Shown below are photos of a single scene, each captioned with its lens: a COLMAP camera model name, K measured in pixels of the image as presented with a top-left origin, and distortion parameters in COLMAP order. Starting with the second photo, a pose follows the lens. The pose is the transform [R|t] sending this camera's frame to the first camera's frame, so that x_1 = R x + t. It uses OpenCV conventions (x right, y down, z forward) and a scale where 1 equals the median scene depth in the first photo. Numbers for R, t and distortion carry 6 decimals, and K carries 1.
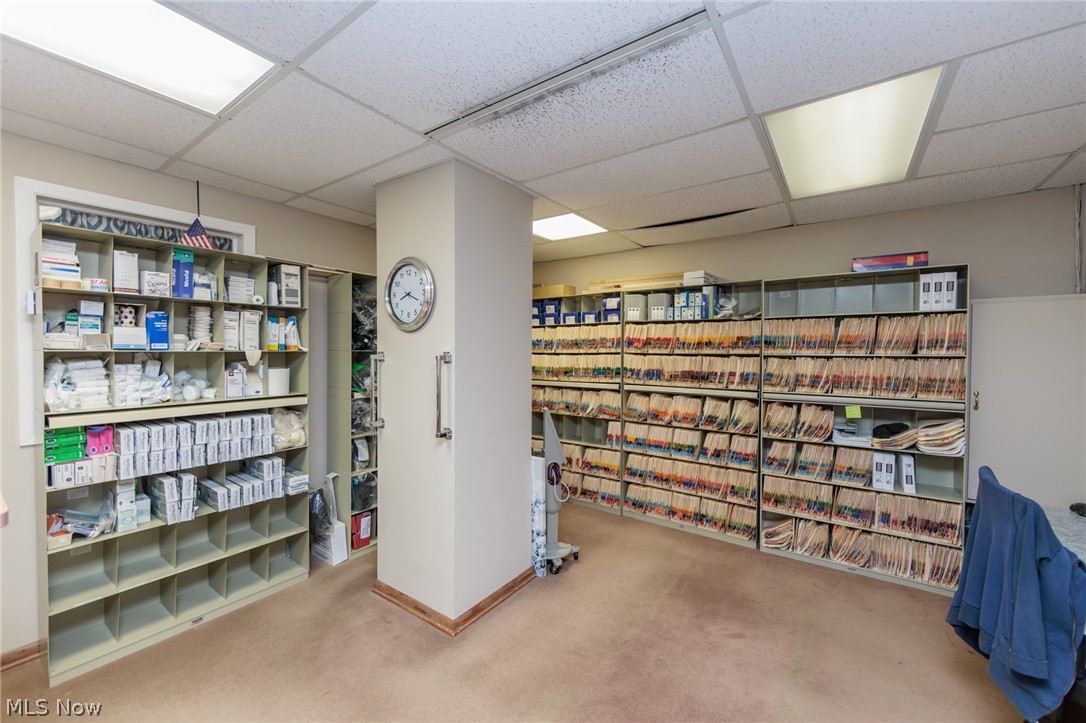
lens RADIAL K [[425.8, 0, 541.6], [0, 425.8, 360.8], [0, 0, 1]] dist [-0.006774, -0.000119]
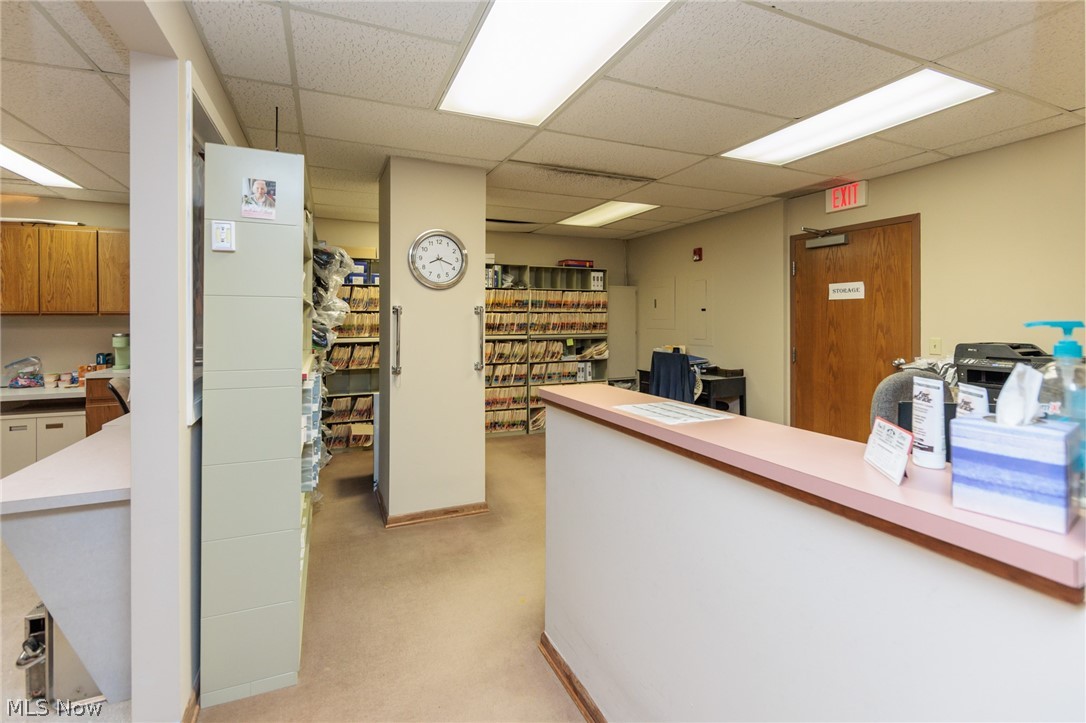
lens RADIAL K [[479.5, 0, 533.5], [0, 479.5, 318.8], [0, 0, 1]] dist [-0.003122, -0.000172]
pose [[0.520408, -0.008380, 0.853877, -1.131793], [0.024047, 0.999699, -0.004844, 0.024714], [-0.853579, 0.023054, 0.520453, 0.038928]]
